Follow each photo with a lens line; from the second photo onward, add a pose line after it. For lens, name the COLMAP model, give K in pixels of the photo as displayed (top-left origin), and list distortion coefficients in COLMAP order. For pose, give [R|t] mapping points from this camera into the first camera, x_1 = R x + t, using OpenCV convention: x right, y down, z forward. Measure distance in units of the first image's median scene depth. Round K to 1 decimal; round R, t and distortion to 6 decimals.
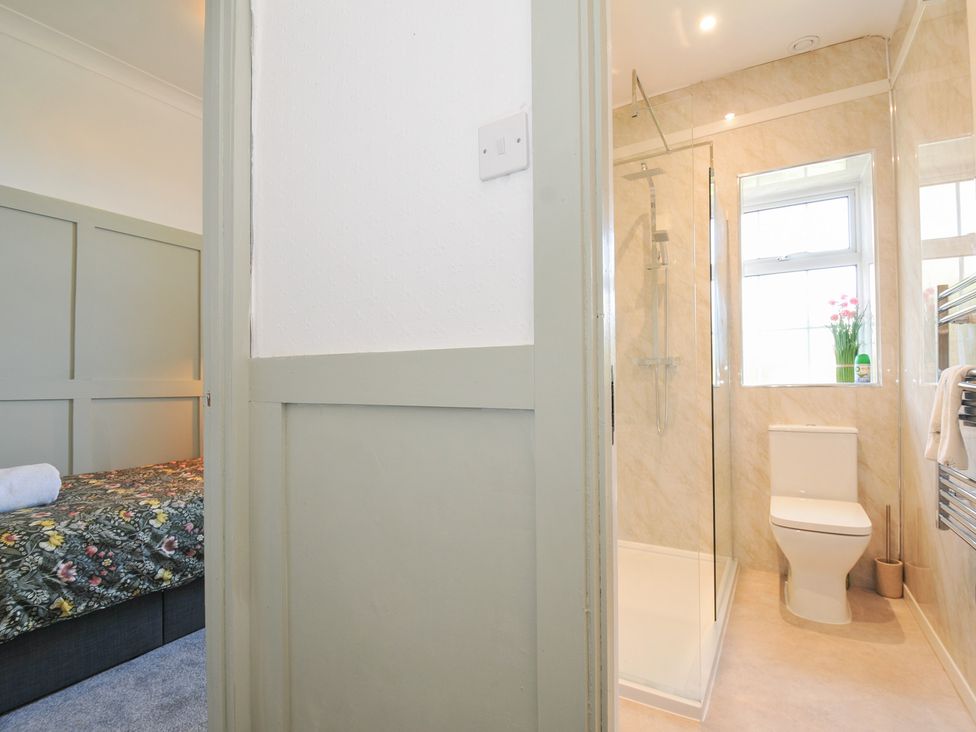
lens RADIAL K [[495.1, 0, 487.6], [0, 495.1, 375.1], [0, 0, 1]] dist [-0.002985, -0.003474]
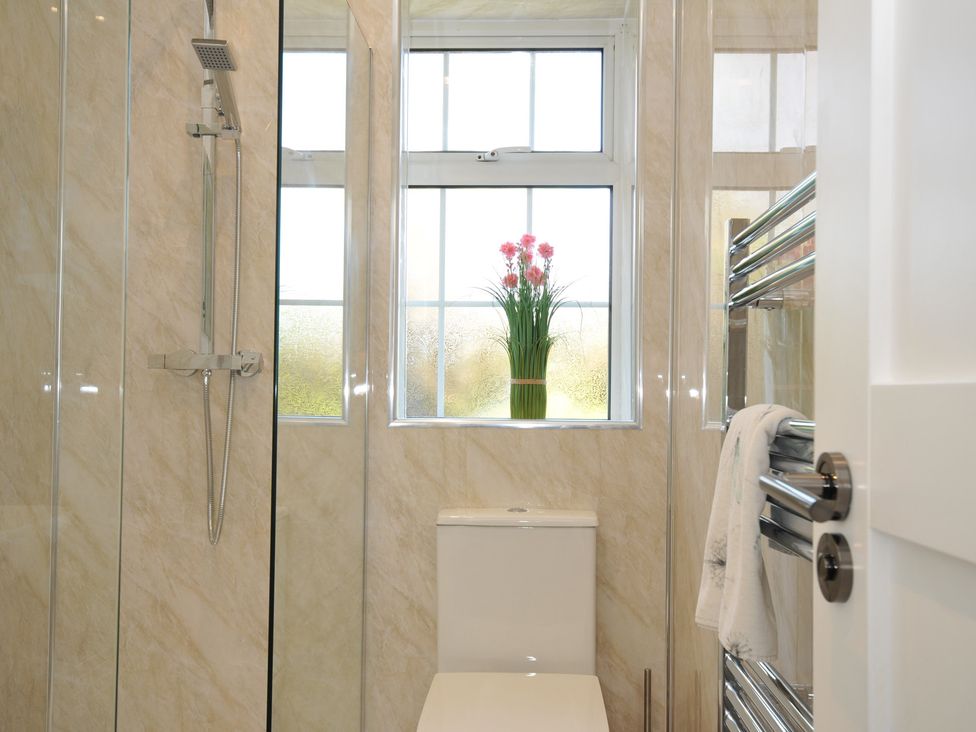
lens RADIAL K [[942.5, 0, 488.0], [0, 942.5, 366.0], [0, 0, 1]] dist [0.033484, -0.000335]
pose [[0.884704, 0.034673, 0.464862, 0.213488], [-0.027681, 0.999378, -0.021860, -0.015340], [-0.465331, 0.006472, 0.885113, 0.225518]]
